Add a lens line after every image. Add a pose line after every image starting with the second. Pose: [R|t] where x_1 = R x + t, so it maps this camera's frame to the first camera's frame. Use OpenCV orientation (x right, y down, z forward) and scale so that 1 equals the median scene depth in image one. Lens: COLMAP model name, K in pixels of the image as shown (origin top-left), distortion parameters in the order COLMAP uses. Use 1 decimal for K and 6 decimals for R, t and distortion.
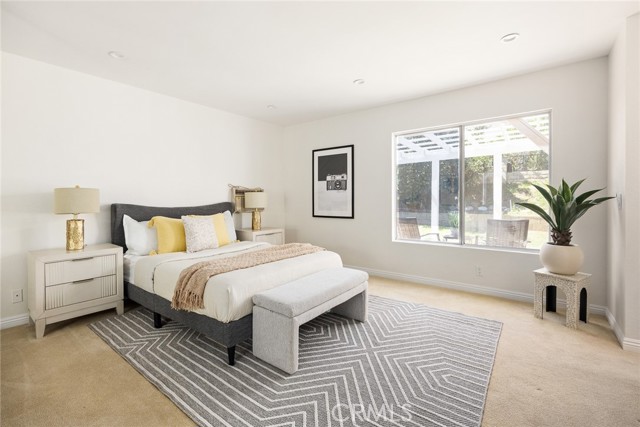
lens RADIAL K [[291.6, 0, 318.5], [0, 291.6, 201.1], [0, 0, 1]] dist [-0.000846, -0.000100]
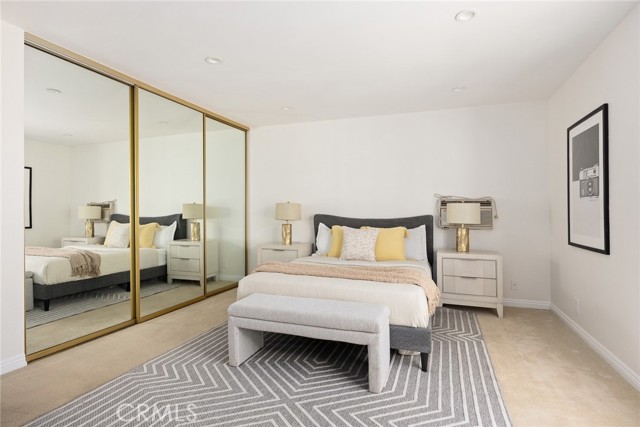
lens RADIAL K [[328.7, 0, 320.0], [0, 328.7, 213.5], [0, 0, 1]] dist [-0.000664, -0.000724]
pose [[0.316879, 0.017385, -0.948307, 0.689602], [-0.013150, 0.999816, 0.013935, -0.013845], [0.948375, 0.008055, 0.317050, 0.515069]]
